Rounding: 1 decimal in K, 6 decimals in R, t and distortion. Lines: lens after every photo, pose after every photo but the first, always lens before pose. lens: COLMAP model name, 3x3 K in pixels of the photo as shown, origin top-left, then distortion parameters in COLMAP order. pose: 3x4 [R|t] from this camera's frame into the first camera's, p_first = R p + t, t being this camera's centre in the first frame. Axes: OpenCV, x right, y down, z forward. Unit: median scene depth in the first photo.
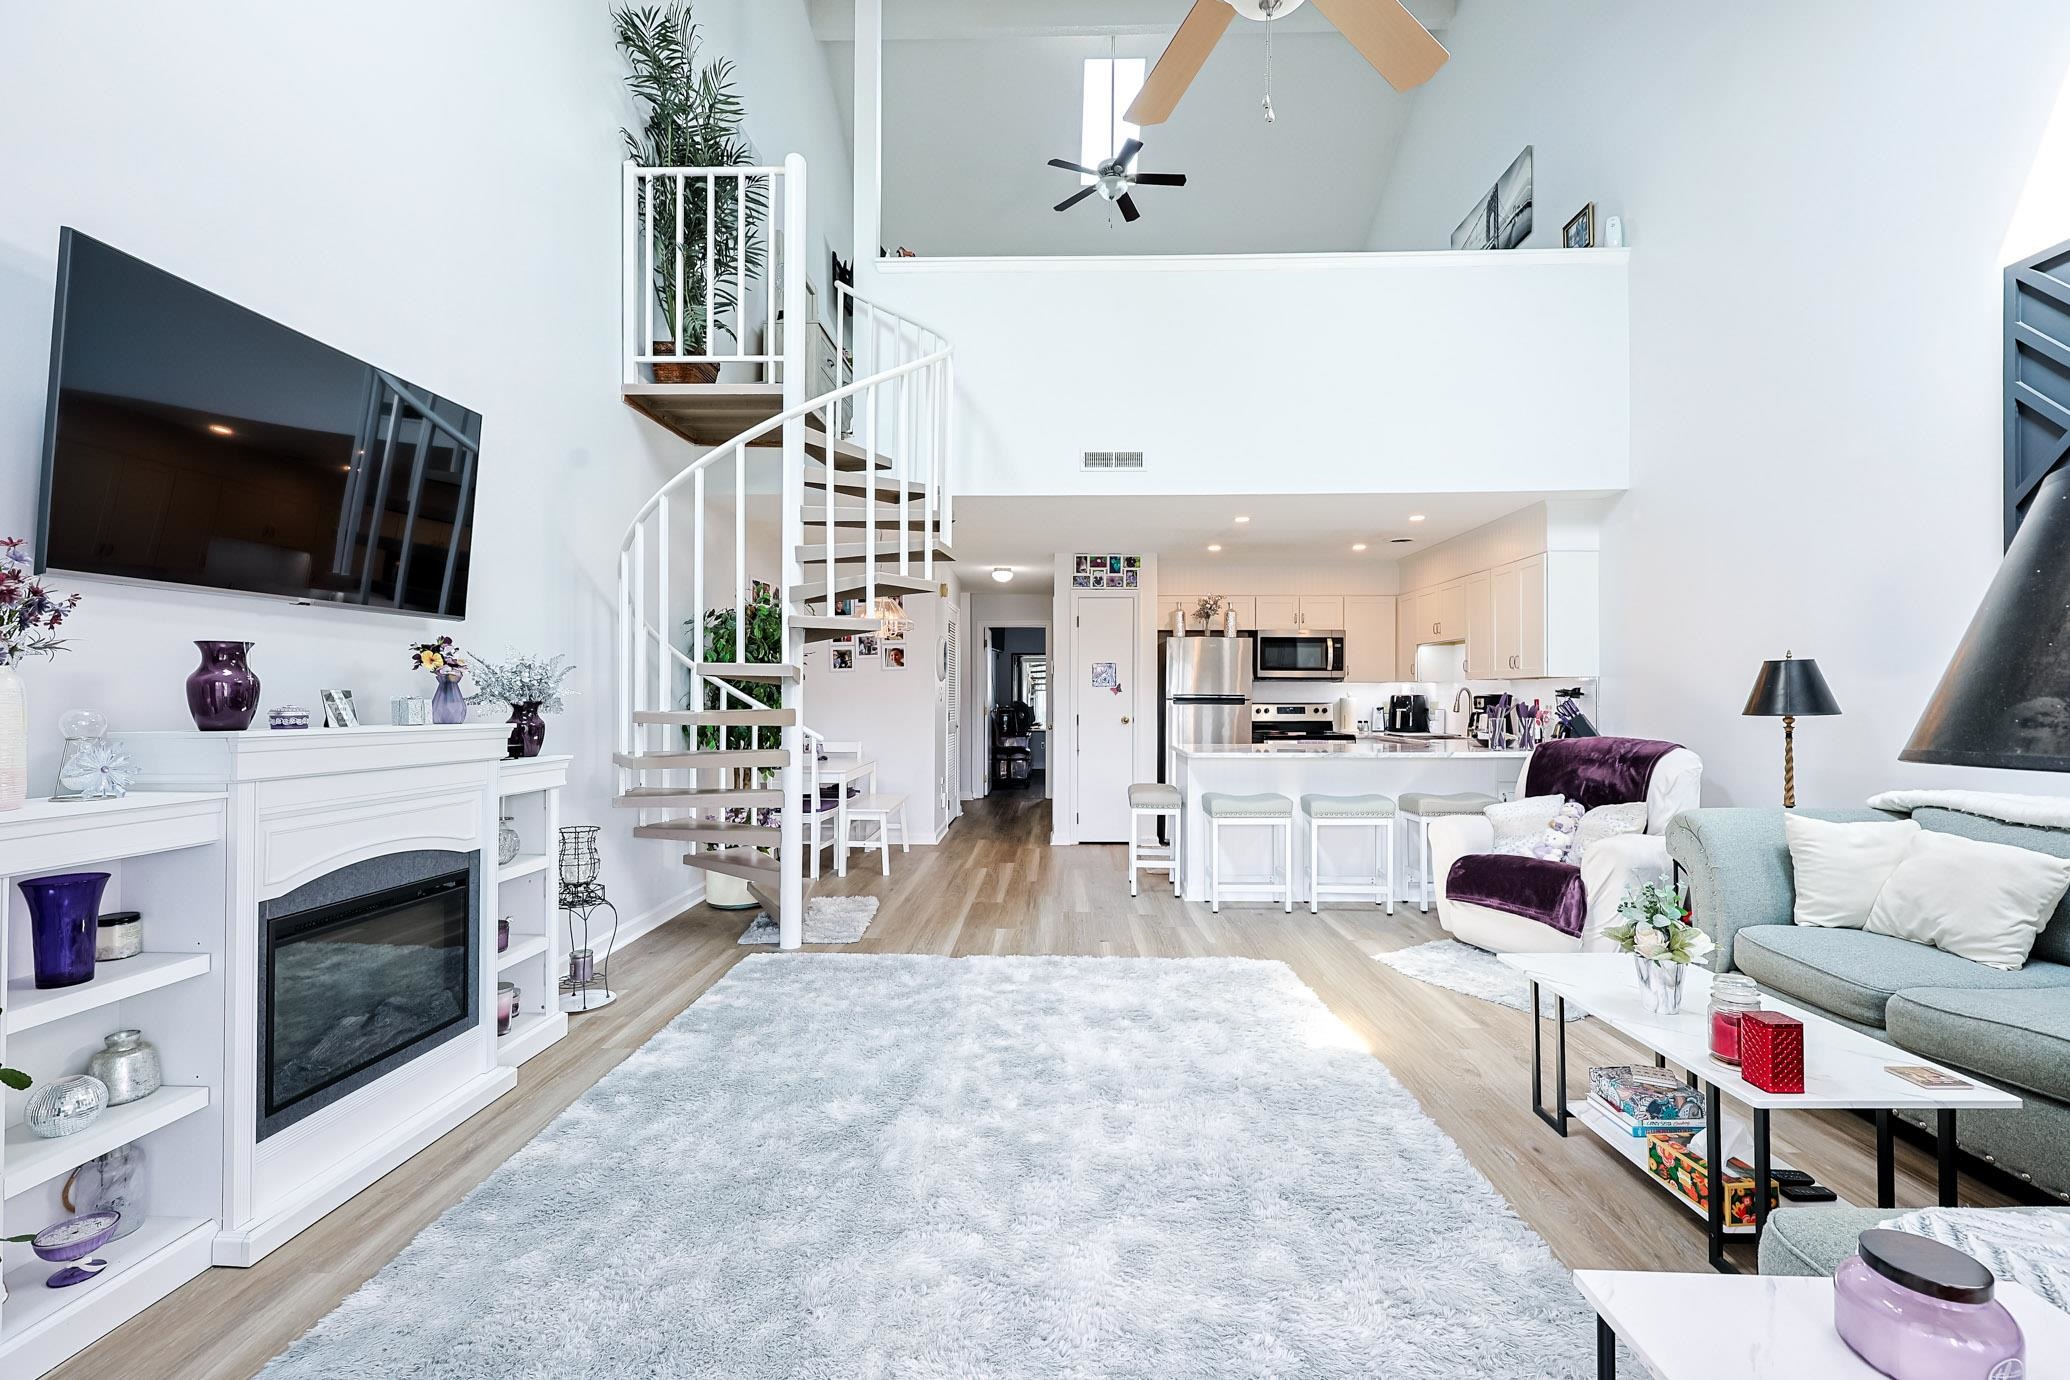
lens RADIAL K [[903.1, 0, 1025.6], [0, 903.1, 698.0], [0, 0, 1]] dist [-0.000590, 0.000215]
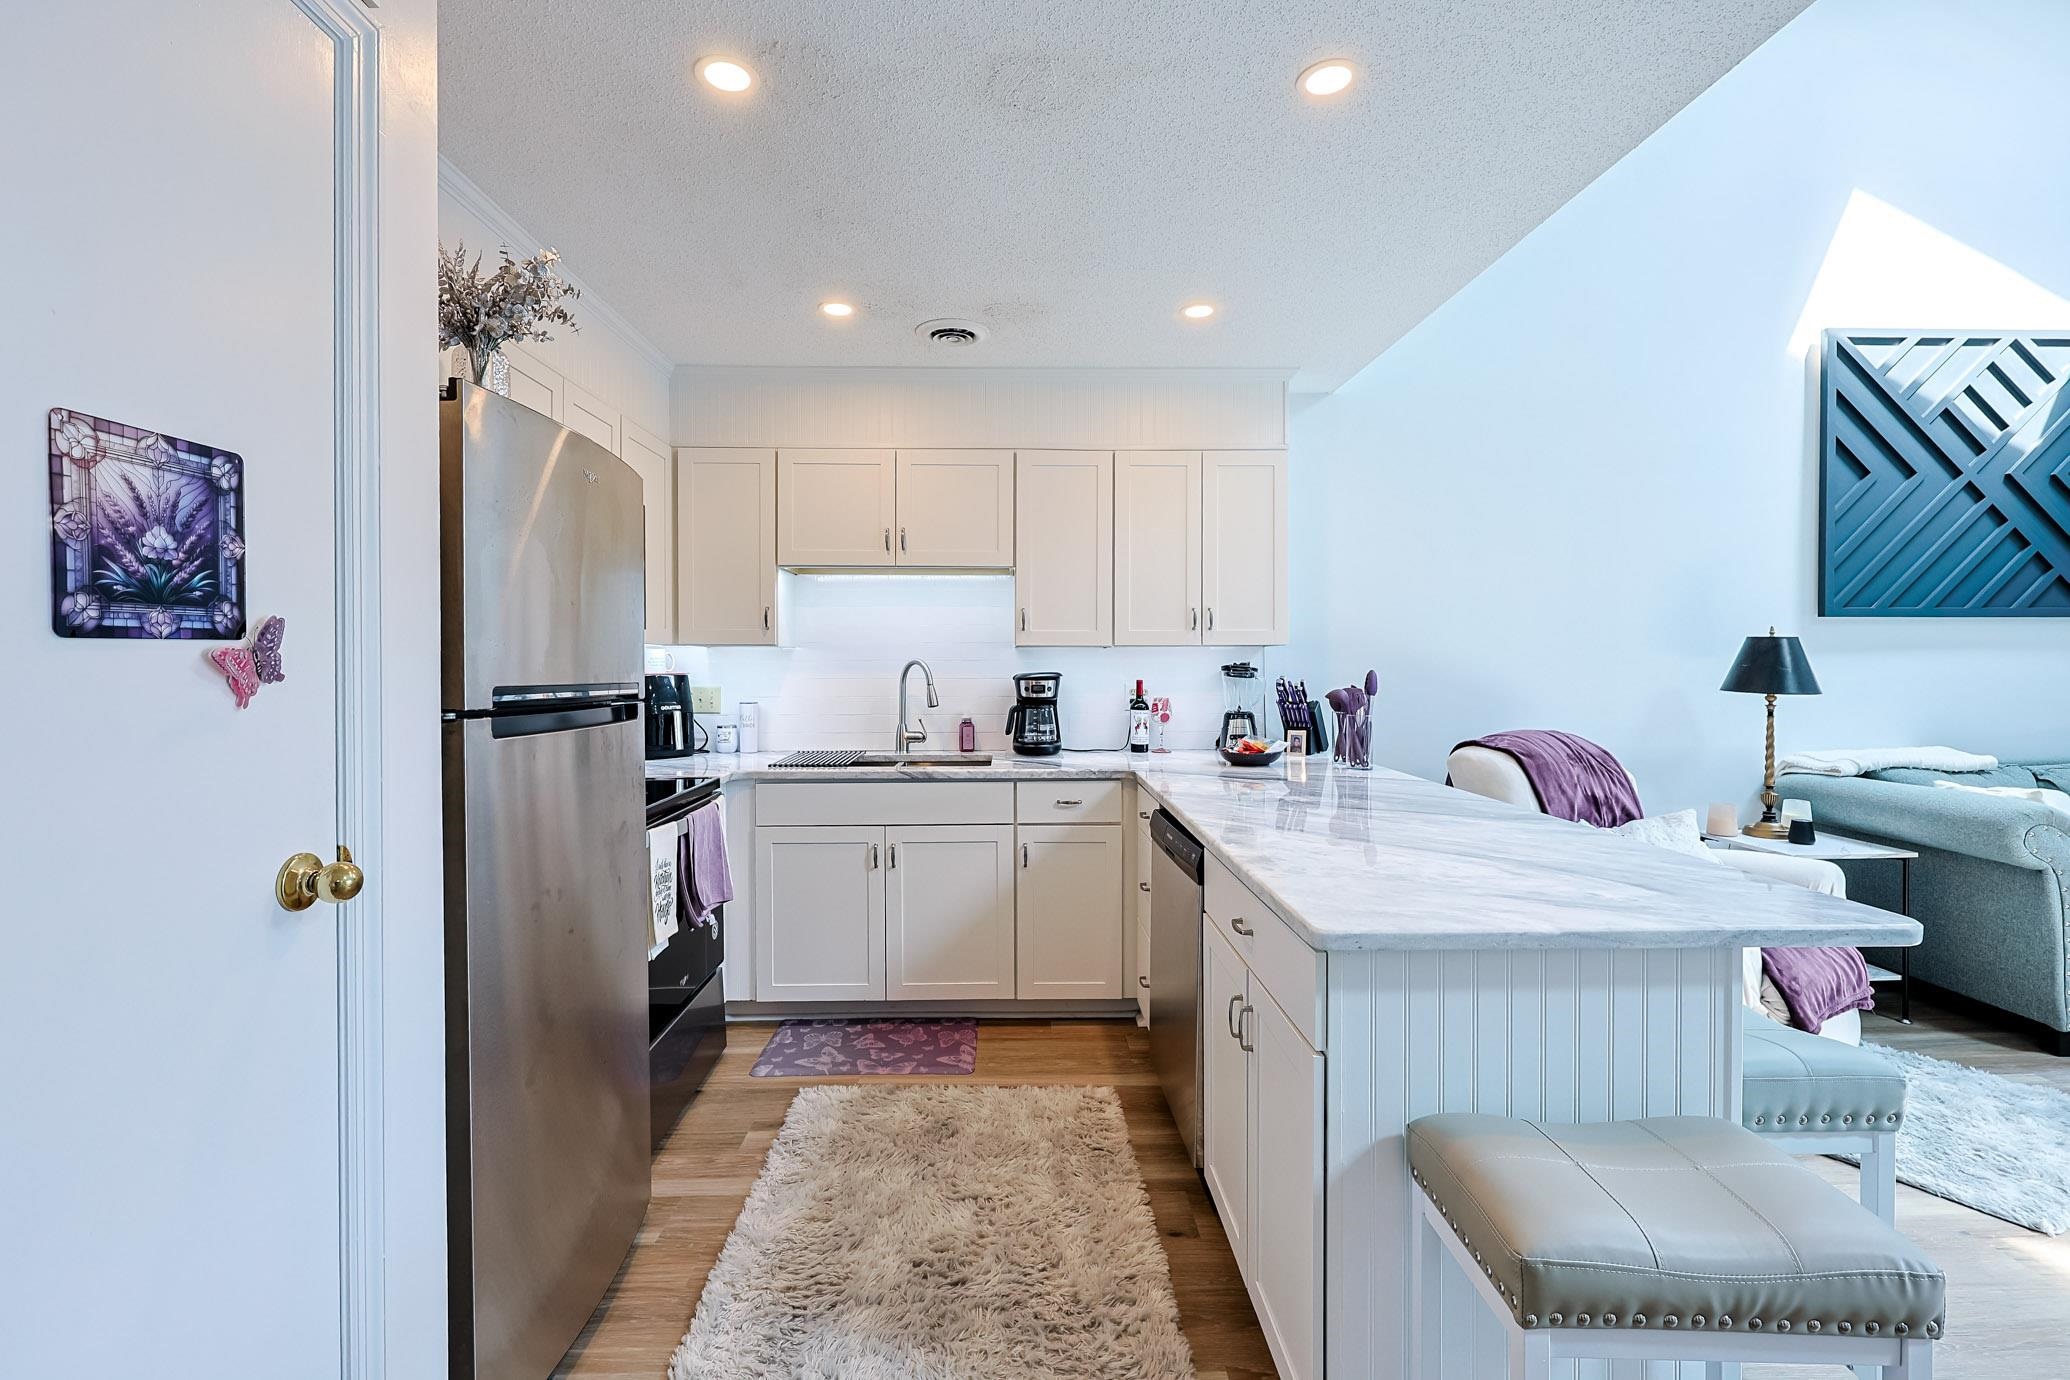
lens RADIAL K [[896.5, 0, 1024.5], [0, 896.5, 673.0], [0, 0, 1]] dist [-0.003468, -0.000148]
pose [[-0.059713, -0.011999, 0.998143, -0.044752], [0.003981, 0.999917, 0.012259, -0.012231], [-0.998208, 0.004706, -0.059660, 1.189029]]
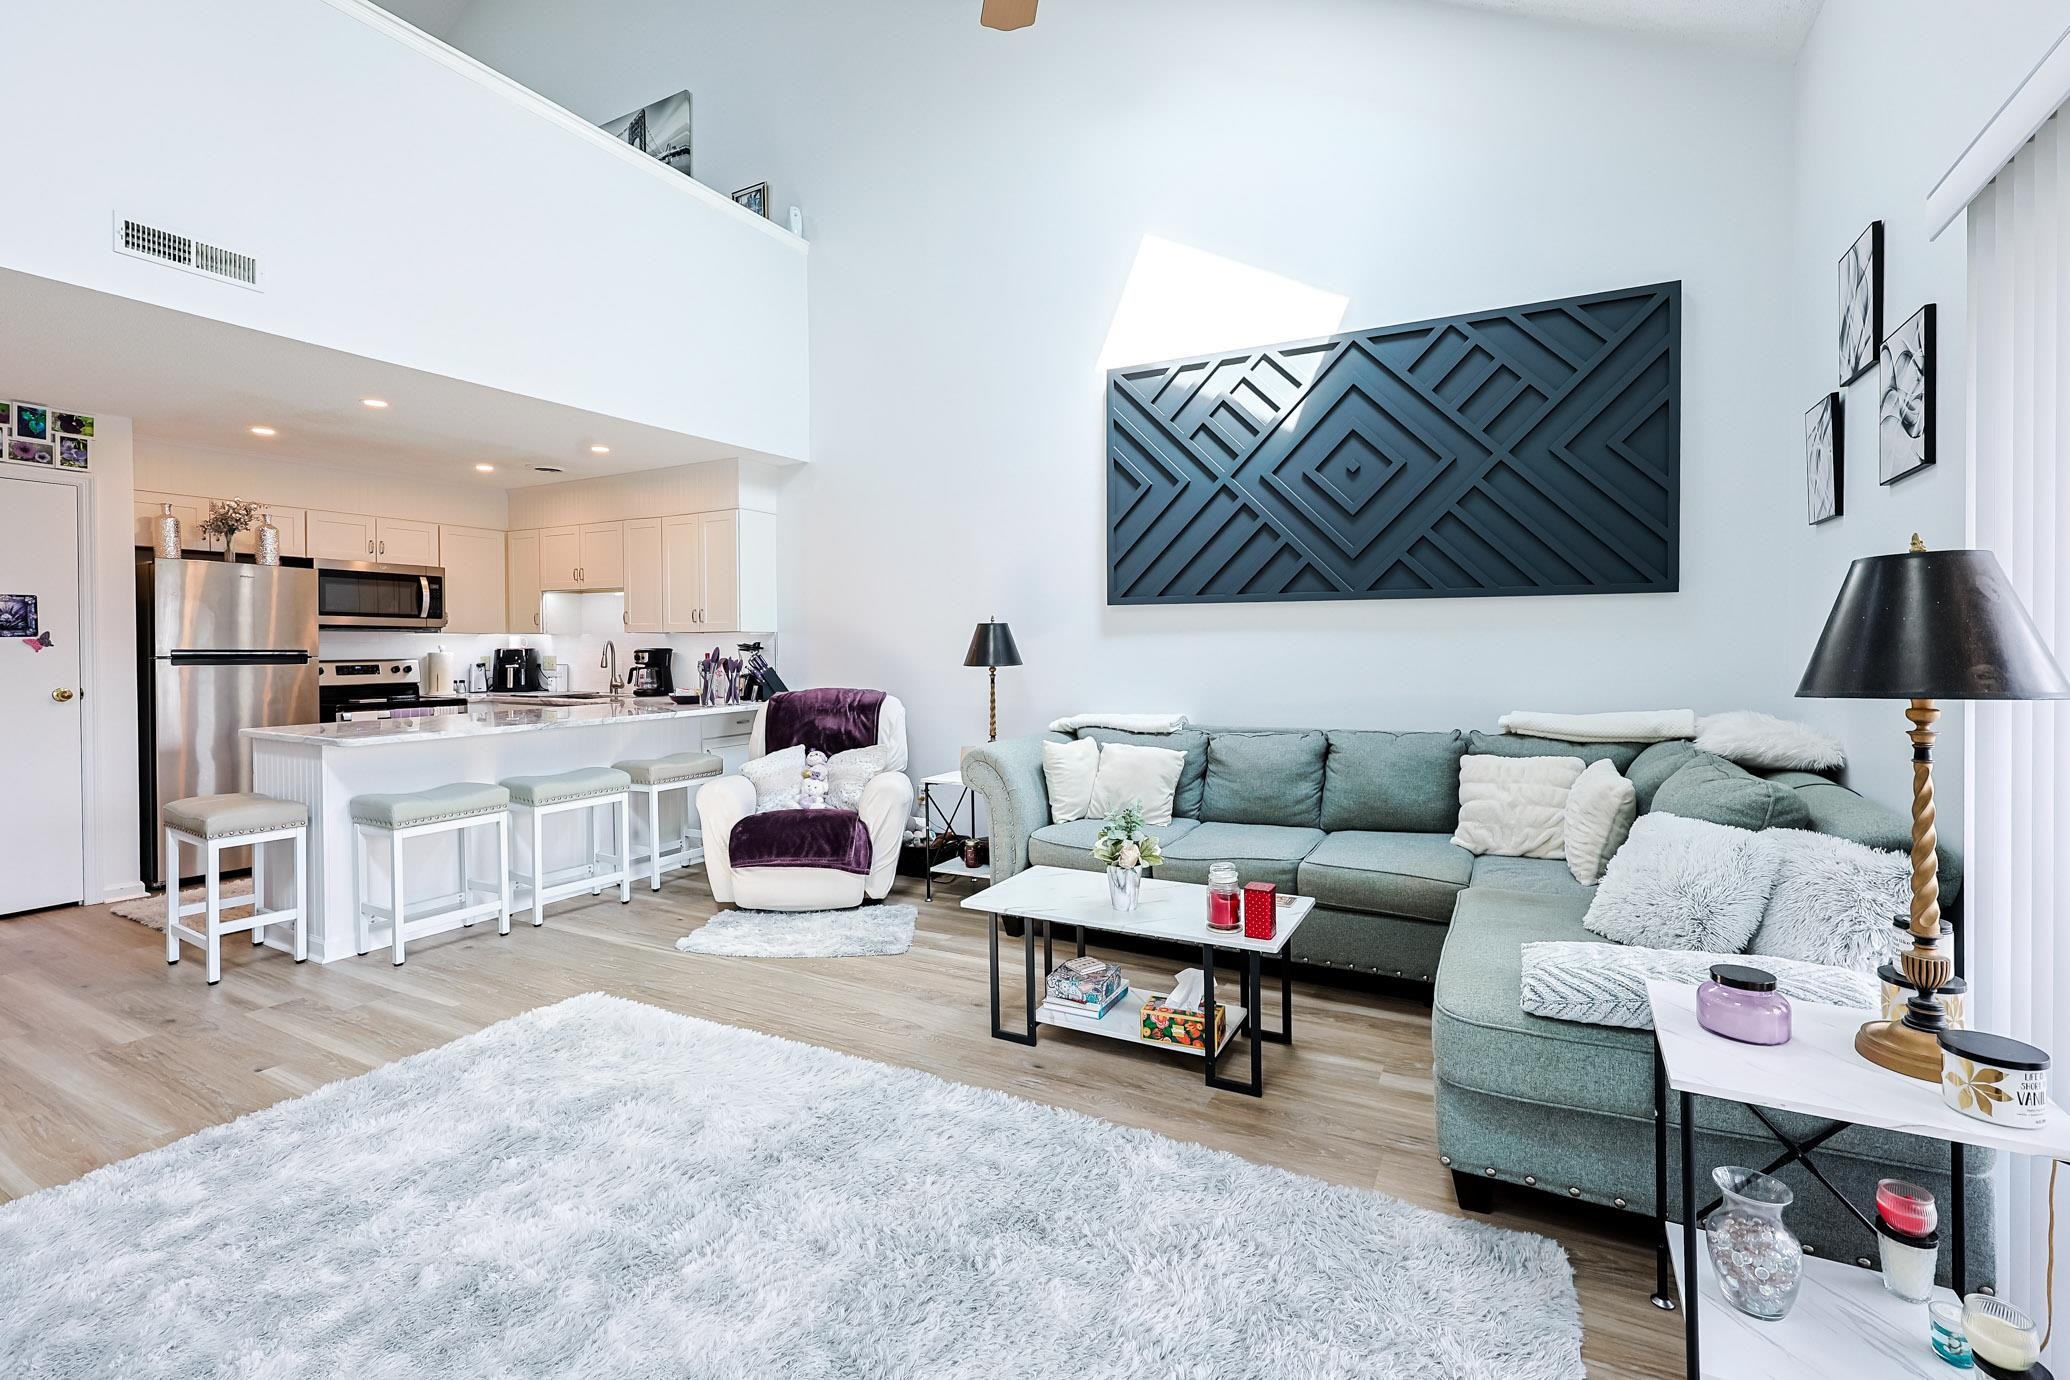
lens RADIAL K [[903.8, 0, 1071.1], [0, 903.8, 658.9], [0, 0, 1]] dist [-0.001308, -0.000059]
pose [[0.426051, -0.016166, 0.904555, -0.182380], [0.004267, 0.999865, 0.015860, -0.006962], [-0.904689, -0.002897, 0.426063, 0.220442]]
